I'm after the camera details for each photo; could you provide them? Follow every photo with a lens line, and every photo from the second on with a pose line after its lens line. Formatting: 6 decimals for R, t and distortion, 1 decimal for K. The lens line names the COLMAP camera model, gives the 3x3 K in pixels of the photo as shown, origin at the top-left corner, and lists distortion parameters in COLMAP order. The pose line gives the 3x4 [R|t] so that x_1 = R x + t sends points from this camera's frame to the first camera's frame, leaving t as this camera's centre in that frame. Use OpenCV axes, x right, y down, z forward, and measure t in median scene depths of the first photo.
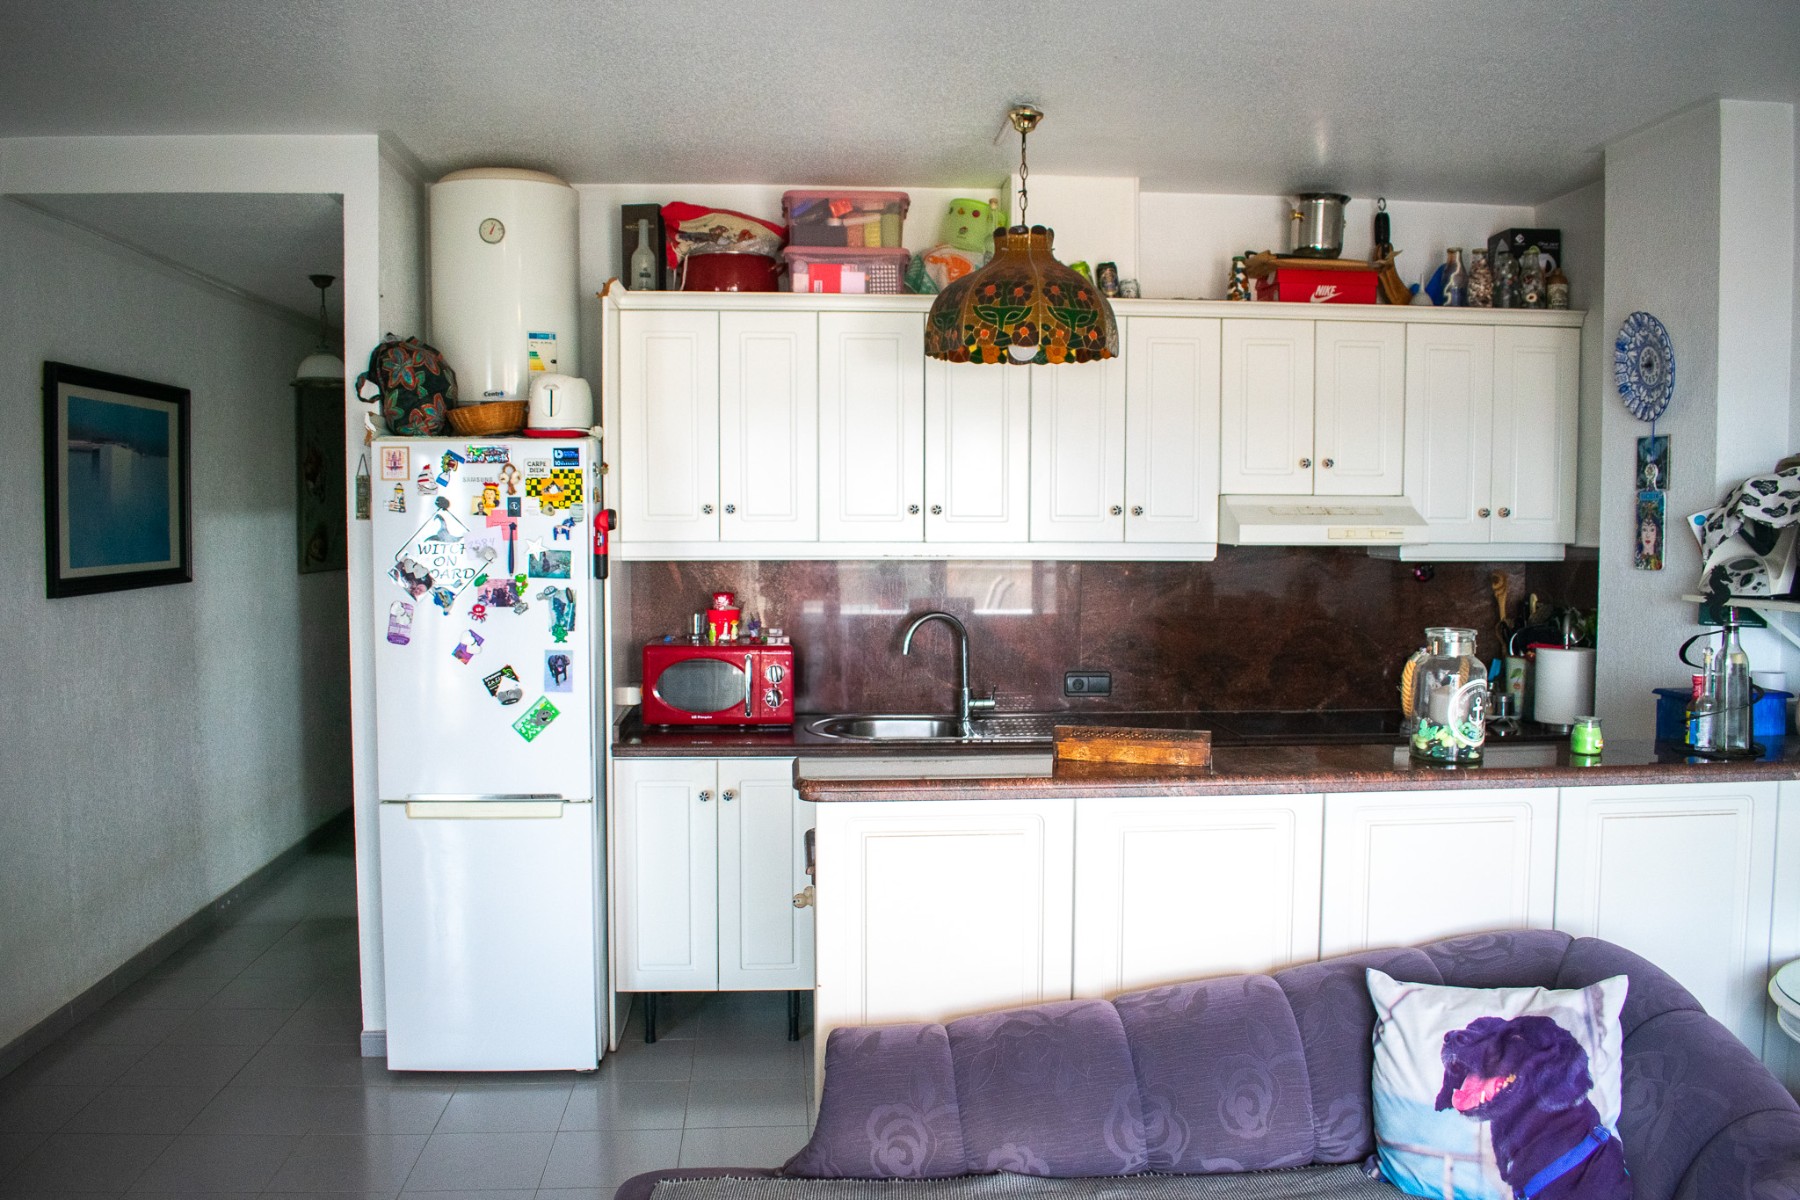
lens RADIAL K [[1446.7, 0, 900.0], [0, 1446.7, 600.0], [0, 0, 1]] dist [-0.098378, 0.017966]
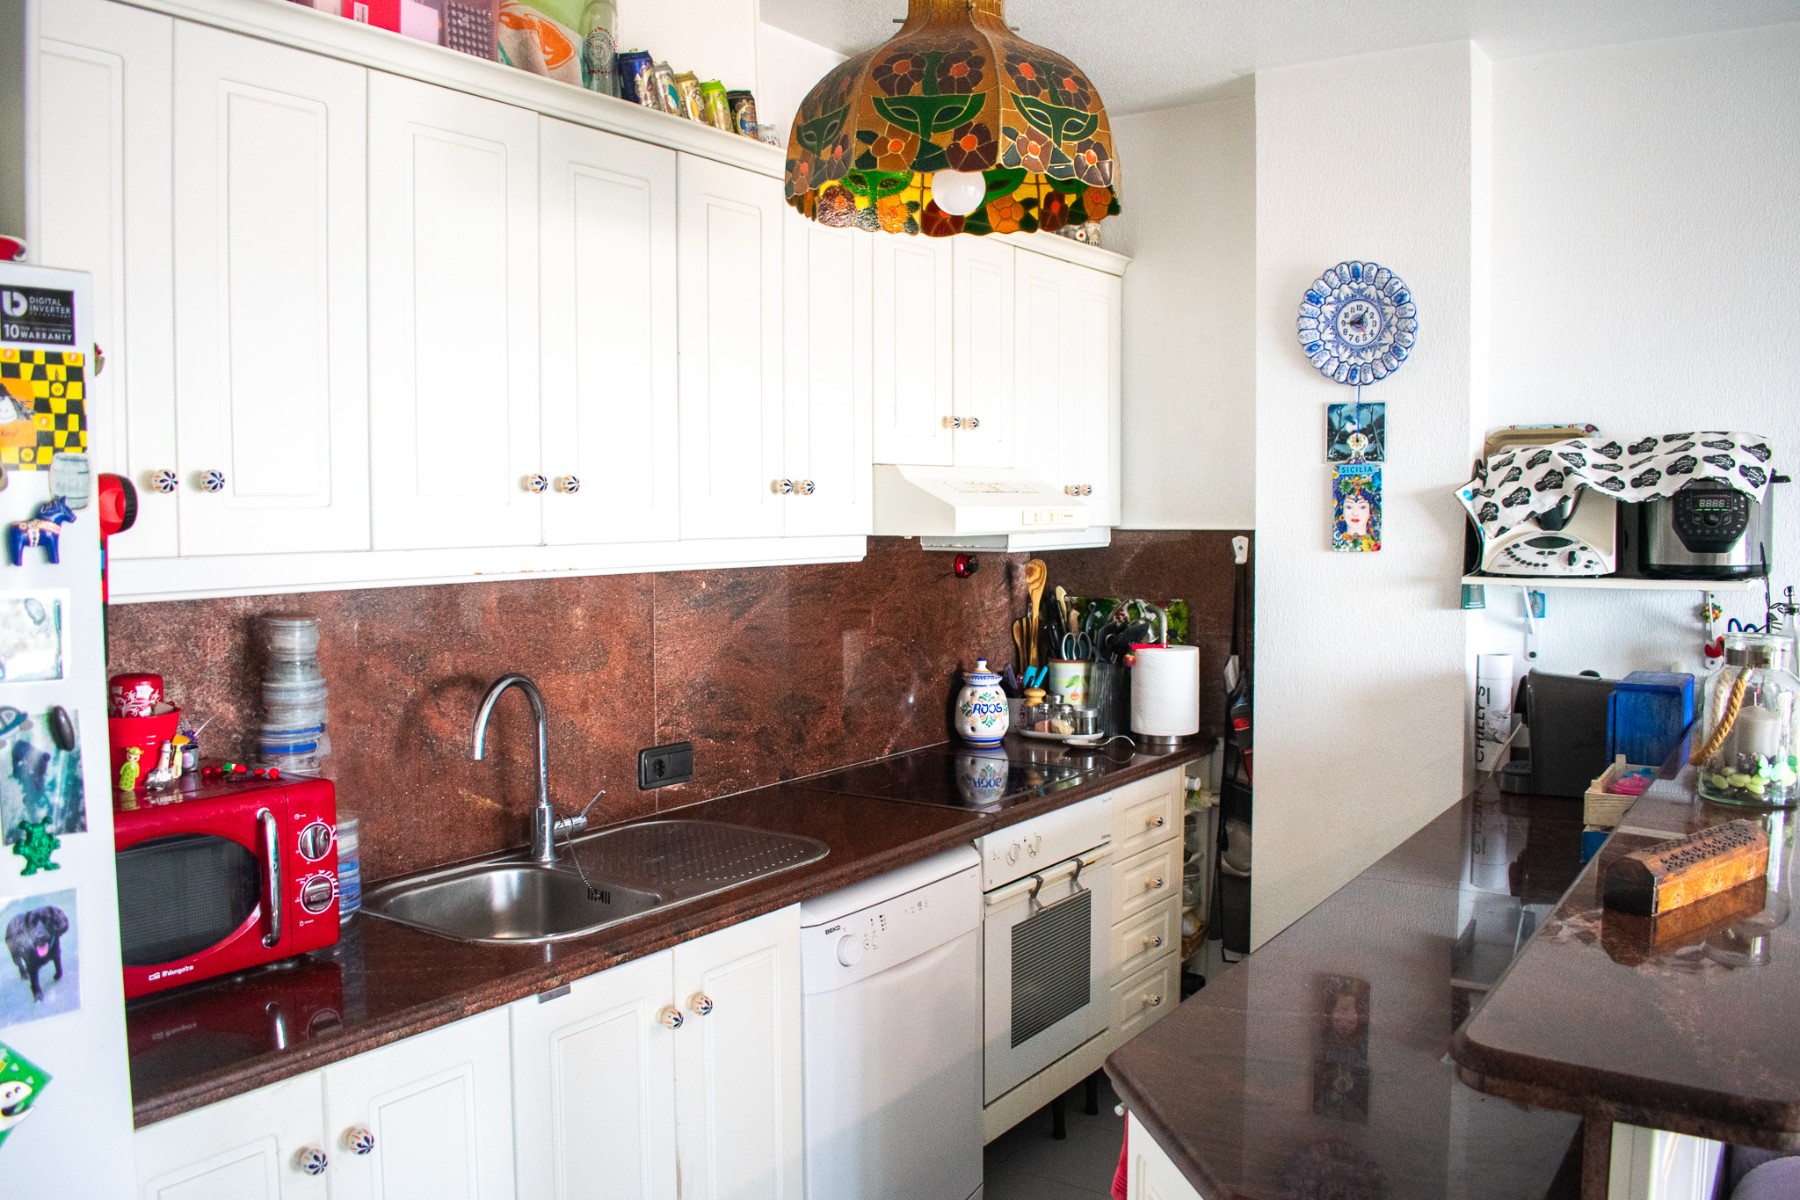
lens RADIAL K [[1469.0, 0, 900.0], [0, 1469.0, 600.0], [0, 0, 1]] dist [-0.081019, 0.001907]
pose [[0.622538, -0.055556, 0.780615, -0.367834], [0.052574, 0.998193, 0.029113, -0.032800], [-0.780822, 0.022916, 0.624333, 0.640935]]
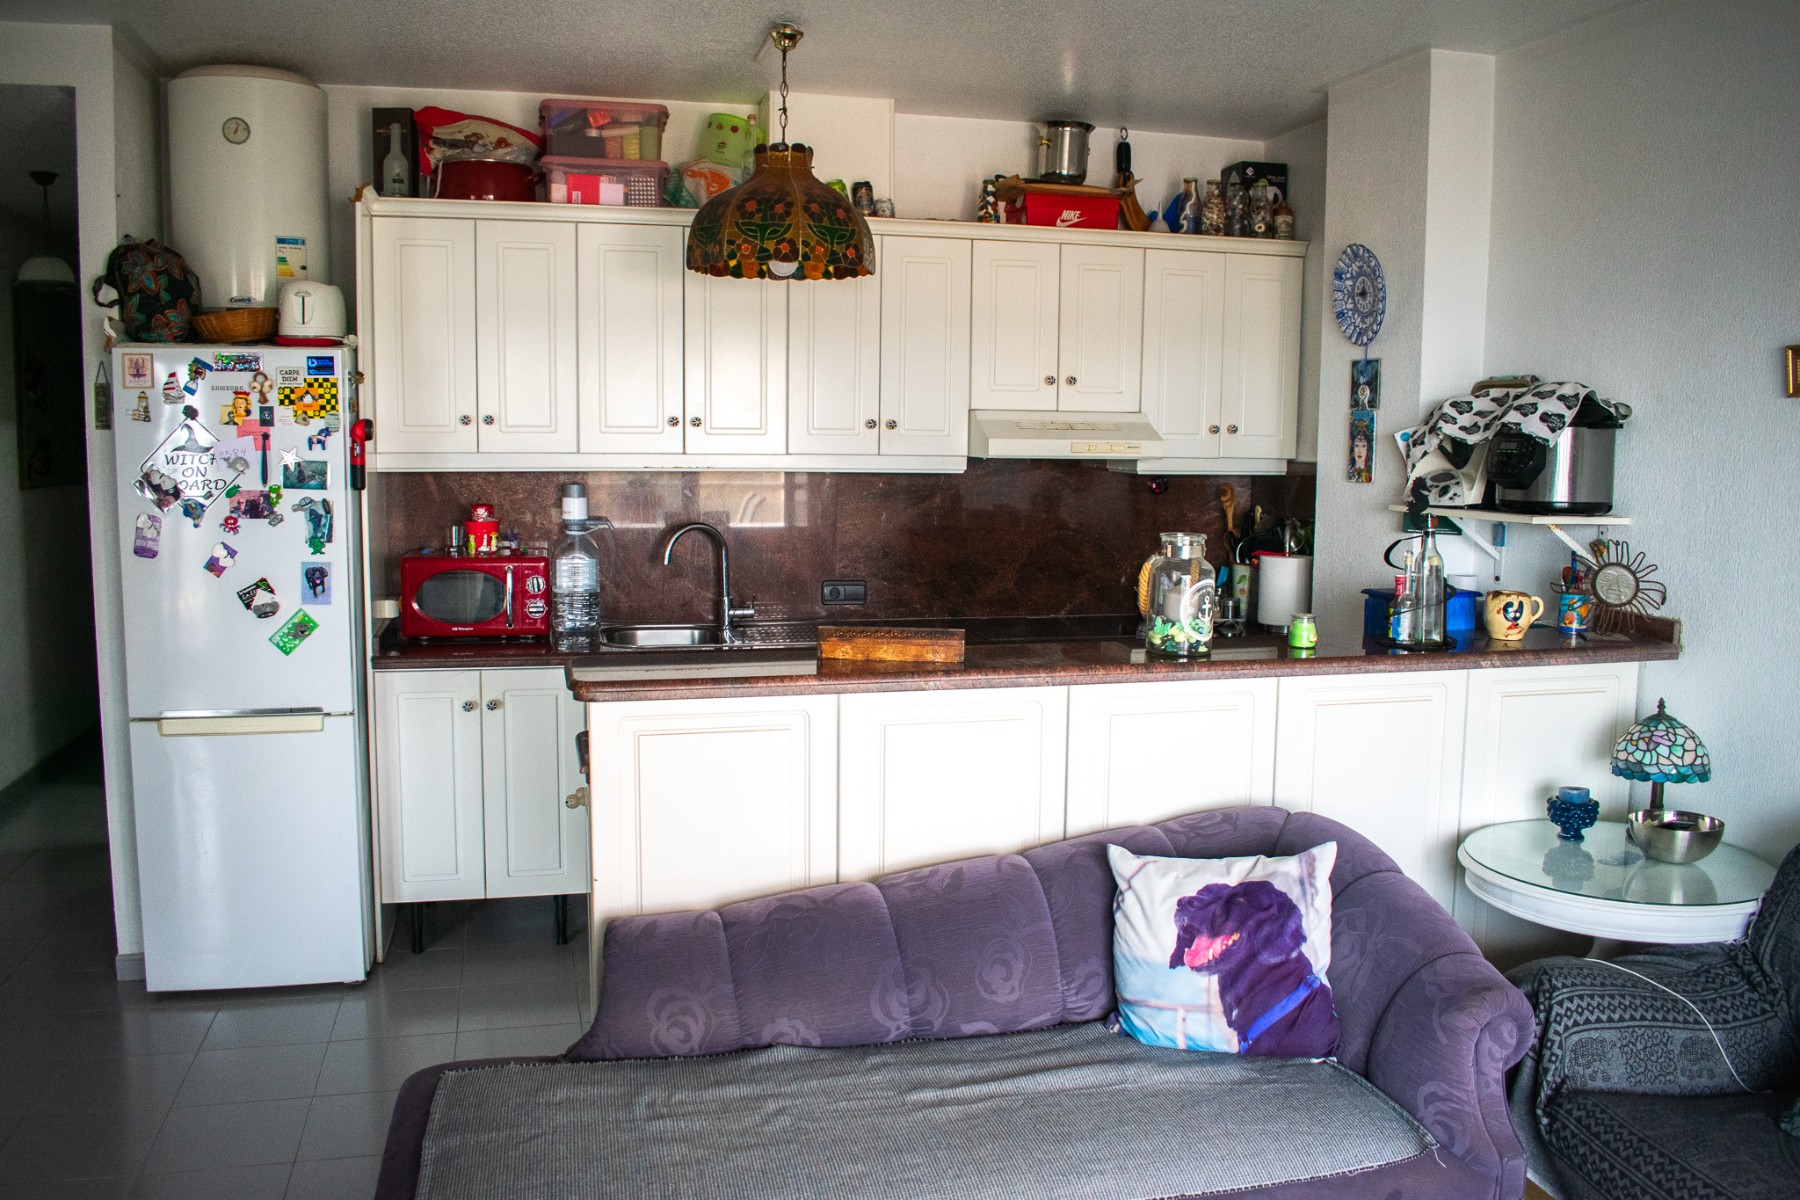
lens RADIAL K [[1446.7, 0, 900.0], [0, 1446.7, 600.0], [0, 0, 1]] dist [-0.098378, 0.017966]
pose [[0.984757, -0.011165, 0.173574, -0.012383], [0.001414, 0.998419, 0.056197, 0.006481], [-0.173927, -0.055095, 0.983216, -0.032138]]
